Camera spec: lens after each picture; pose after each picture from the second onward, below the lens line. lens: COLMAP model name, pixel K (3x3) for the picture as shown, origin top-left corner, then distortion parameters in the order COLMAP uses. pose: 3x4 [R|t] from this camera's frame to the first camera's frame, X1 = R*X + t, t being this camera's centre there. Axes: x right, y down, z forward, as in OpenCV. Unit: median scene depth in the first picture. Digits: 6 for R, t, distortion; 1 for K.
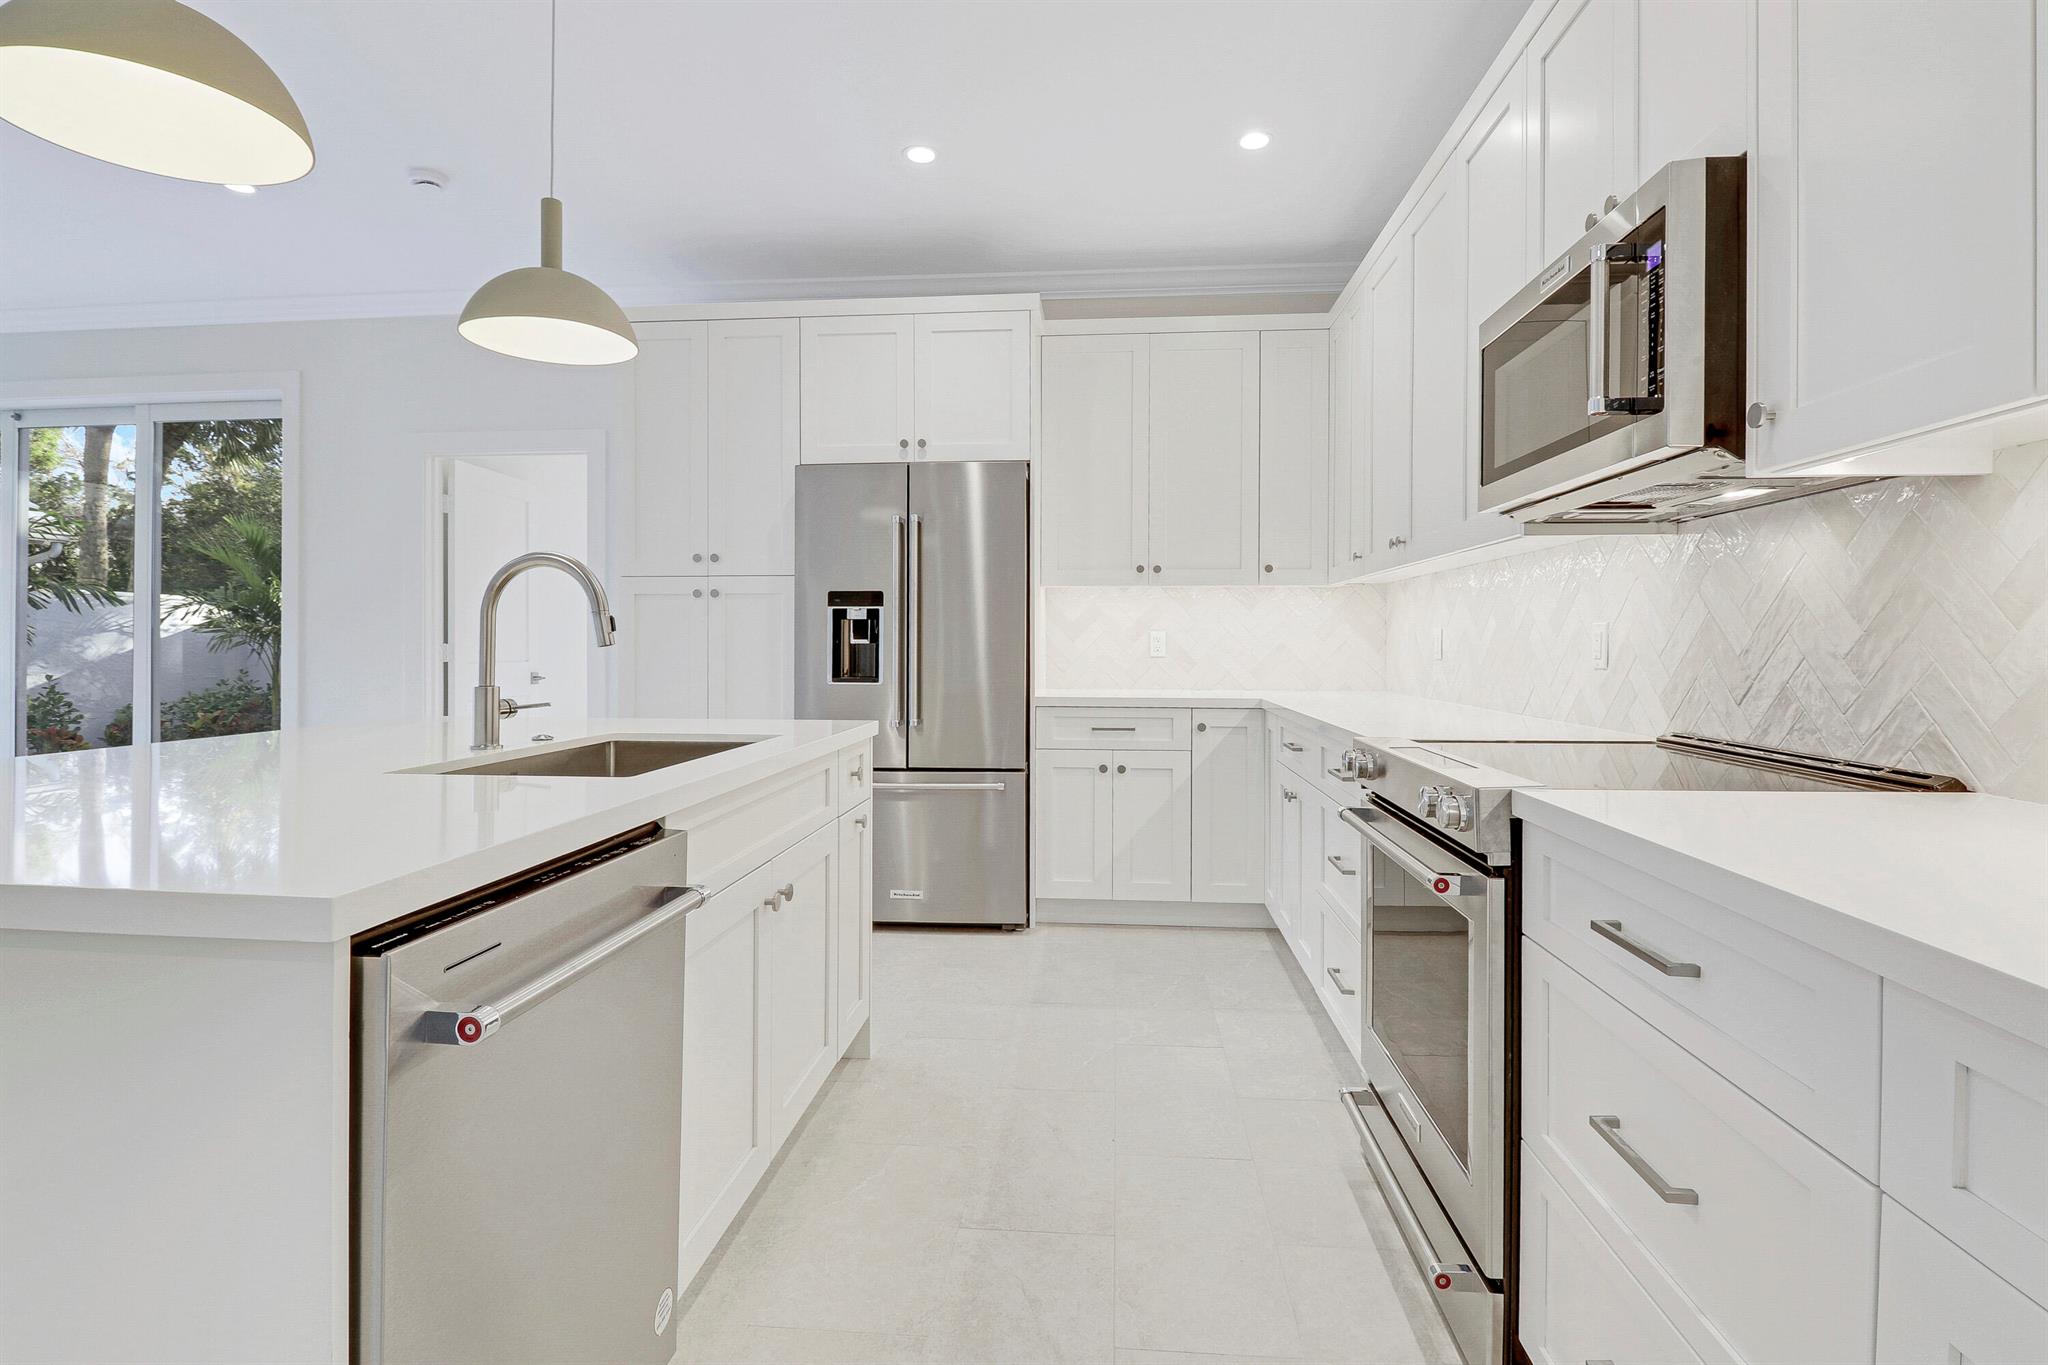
lens RADIAL K [[975.8, 0, 1052.4], [0, 975.8, 641.2], [0, 0, 1]] dist [0.004916, -0.008914]
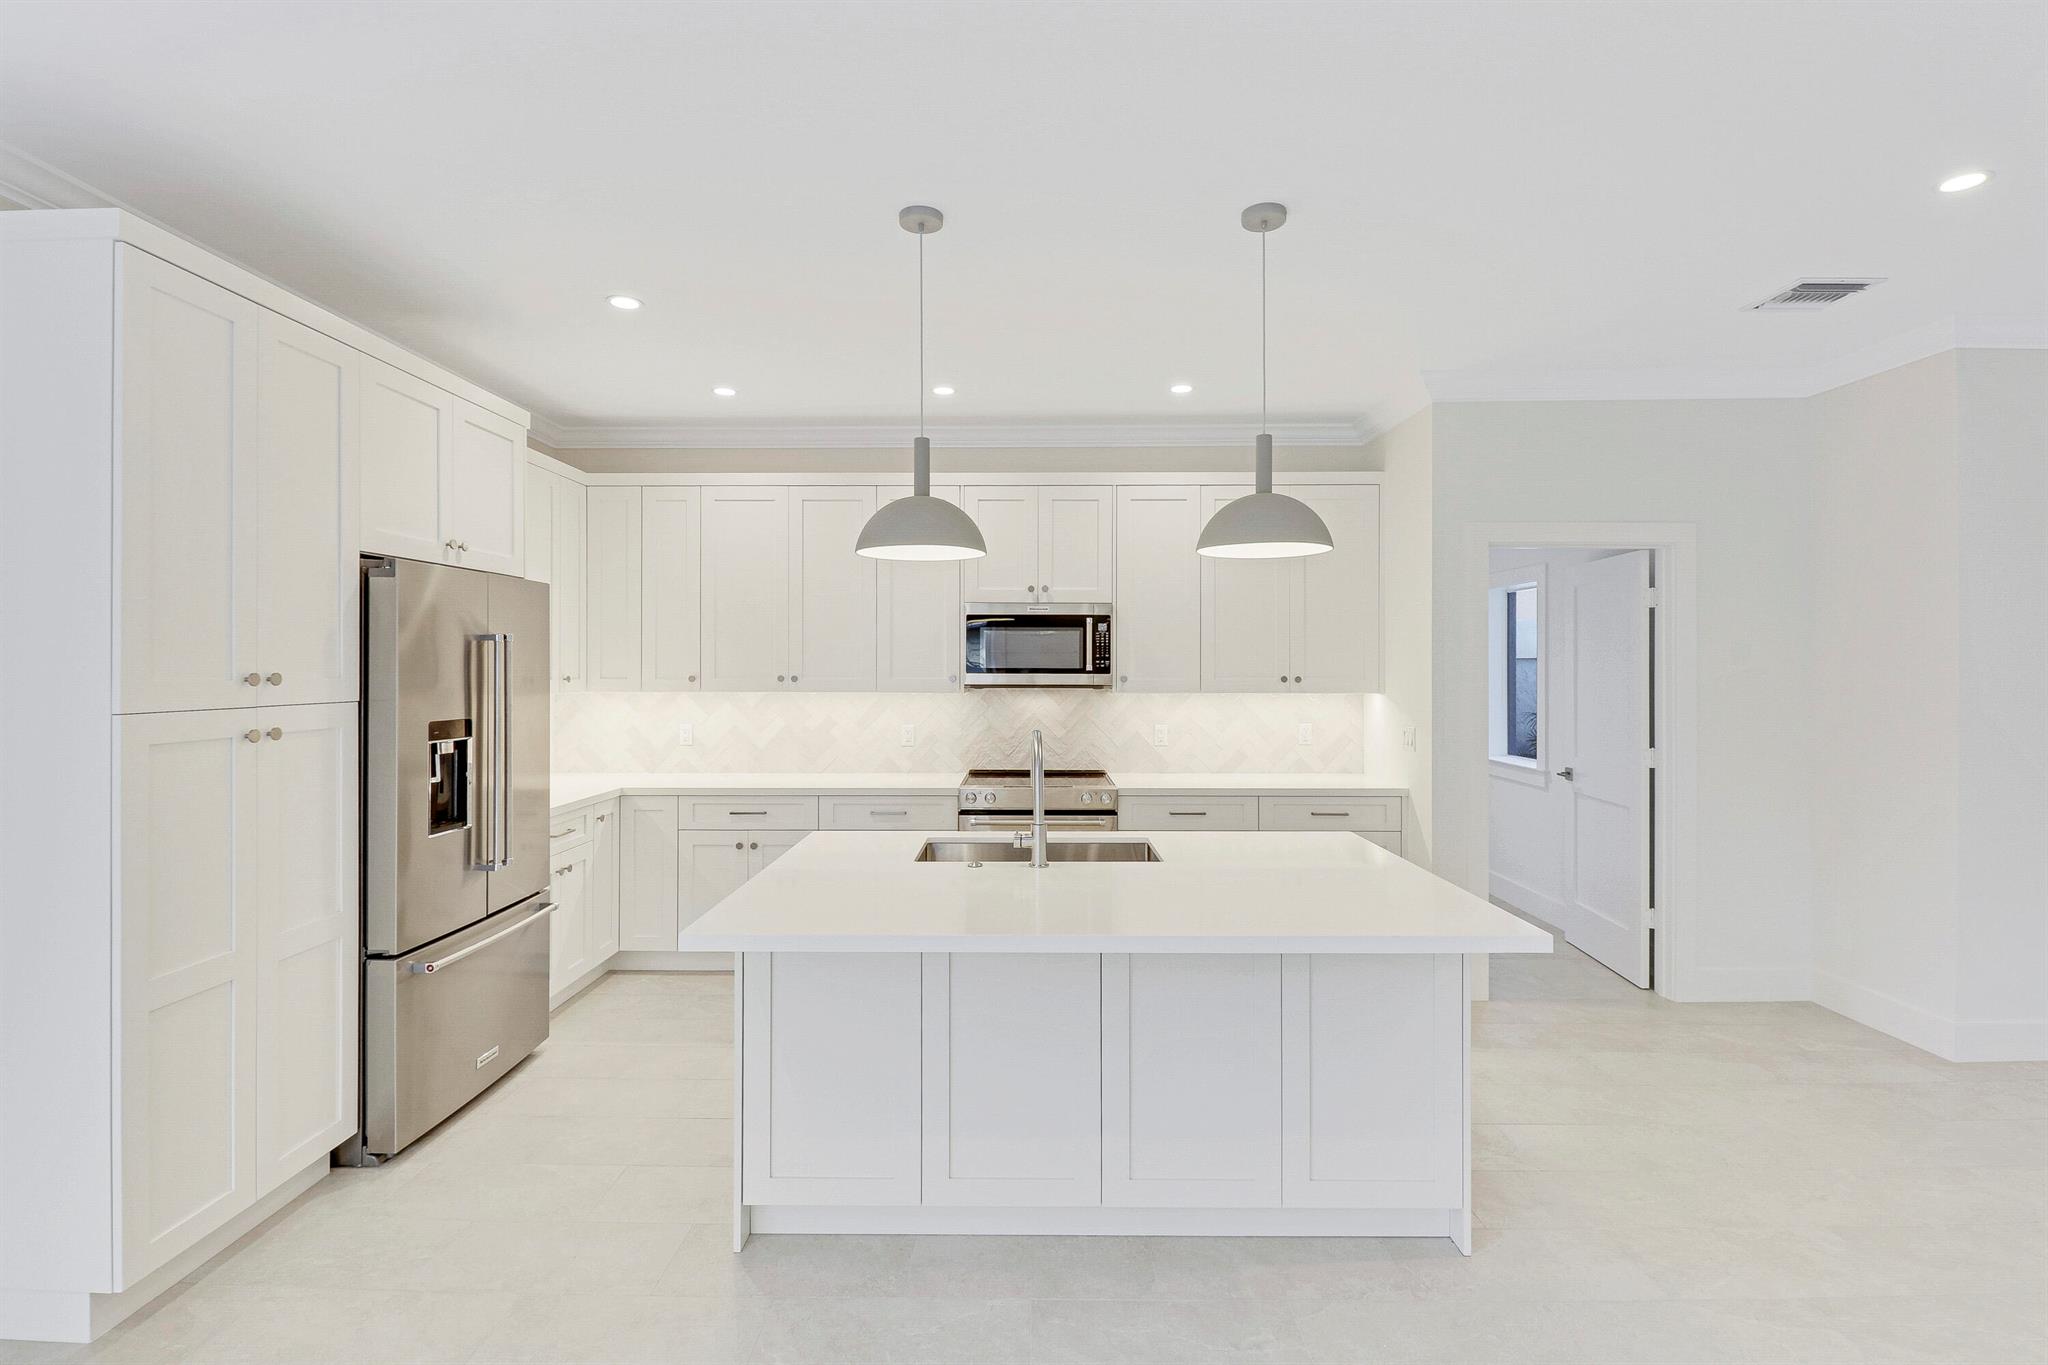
lens RADIAL K [[967.3, 0, 1019.2], [0, 967.3, 660.4], [0, 0, 1]] dist [-0.002957, -0.001701]
pose [[-0.057735, 0.004679, 0.998321, -1.033749], [-0.004700, 0.999977, -0.004959, -0.098862], [-0.998321, -0.004979, -0.057712, 0.555961]]
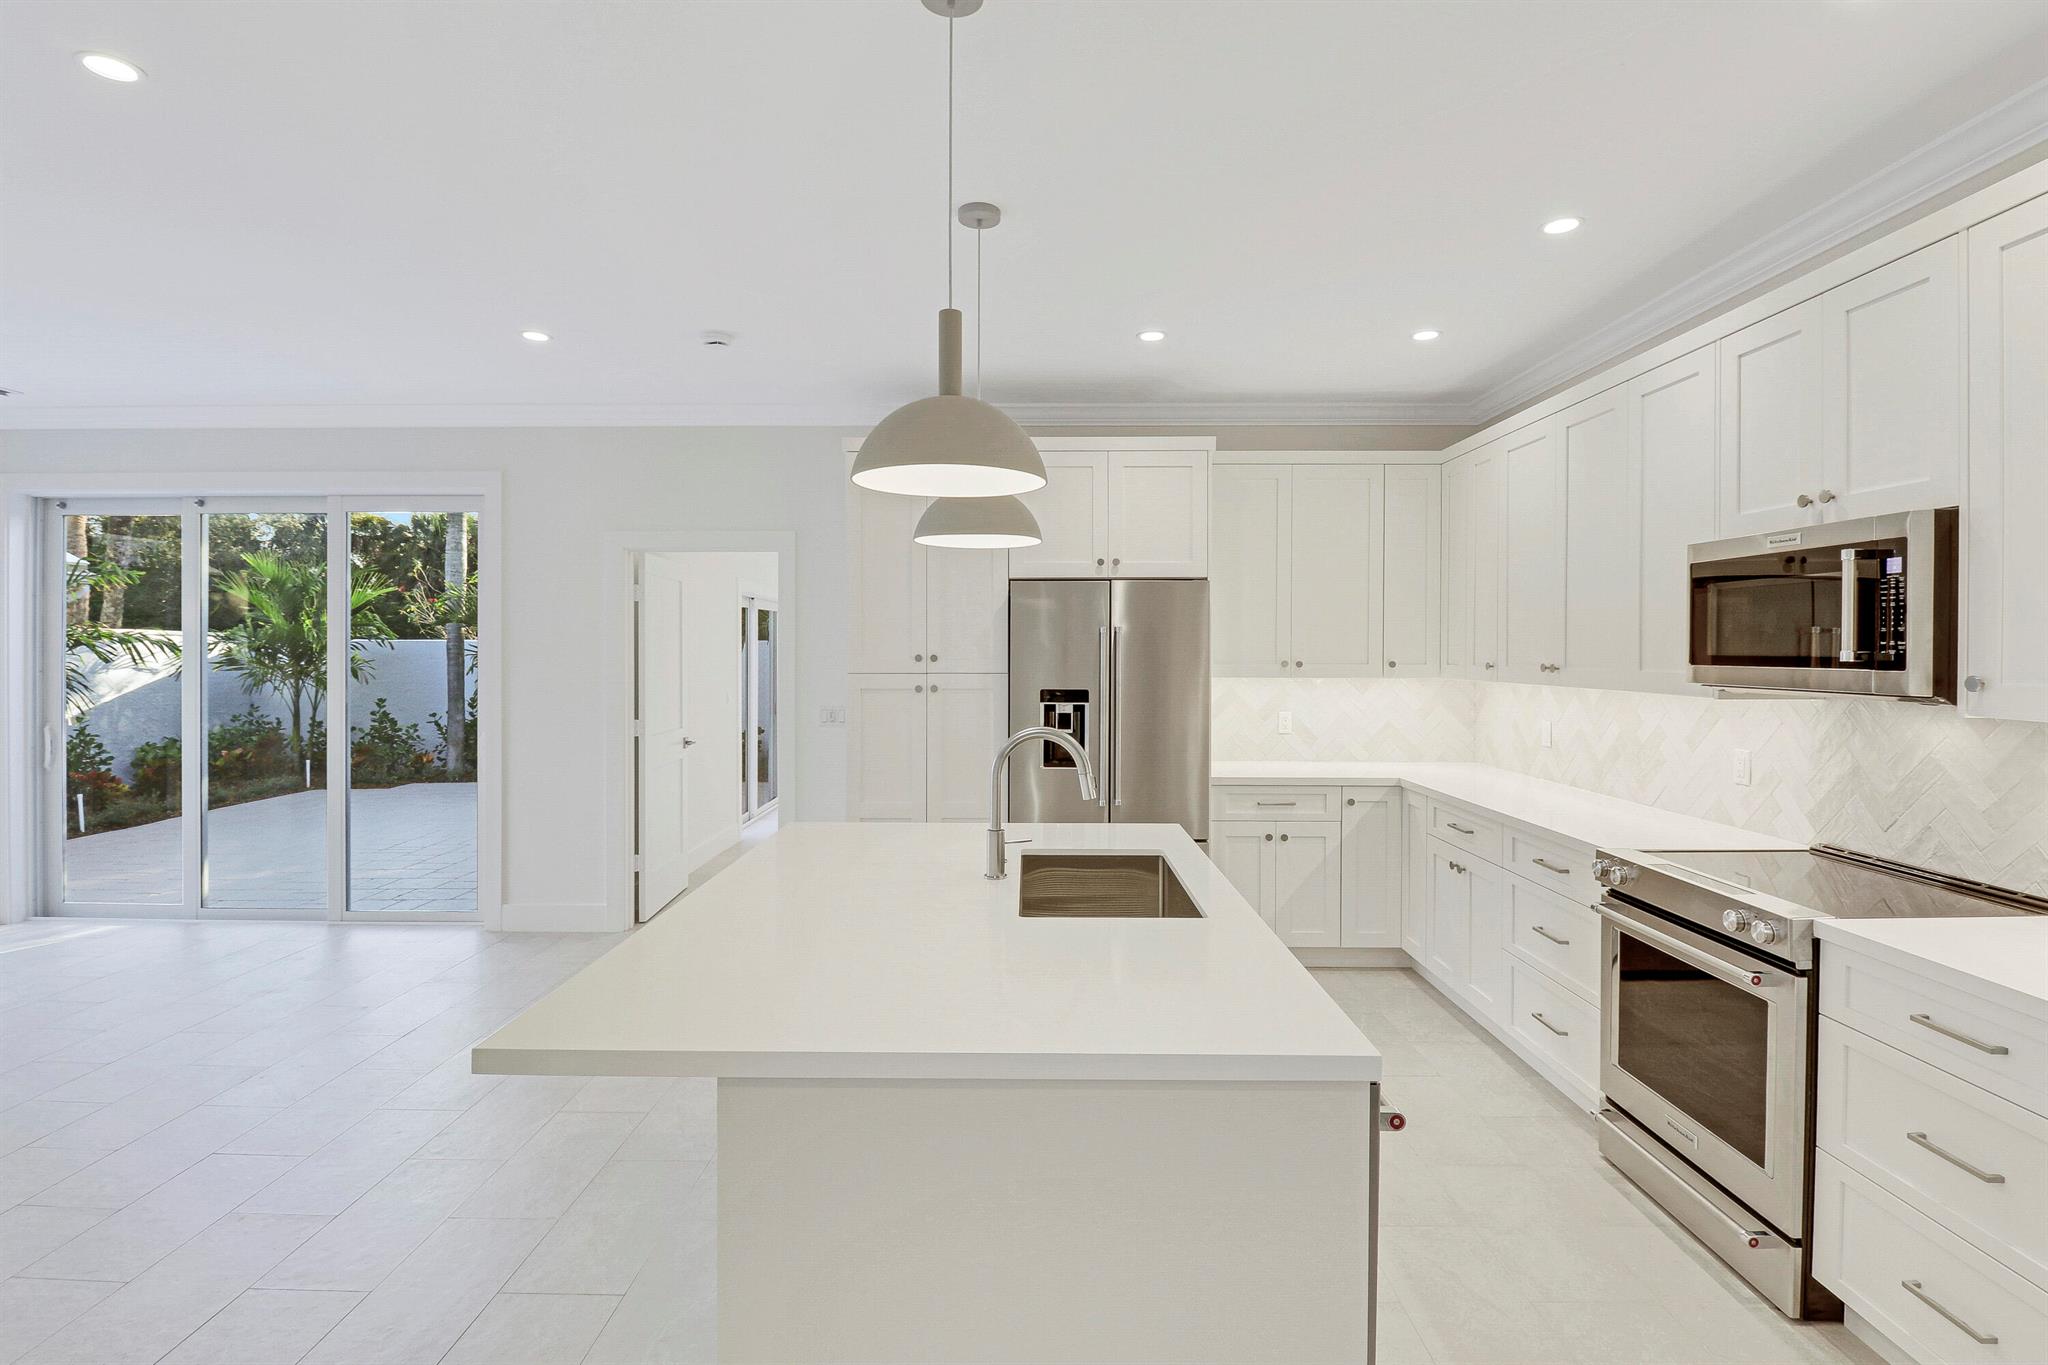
lens RADIAL K [[975.8, 0, 1023.8], [0, 975.8, 650.0], [0, 0, 1]] dist [0.004916, -0.008914]
pose [[0.998129, 0.000009, 0.061146, -0.316959], [-0.000283, 0.999990, 0.004479, -0.102404], [-0.061145, -0.004488, 0.998119, -0.165336]]
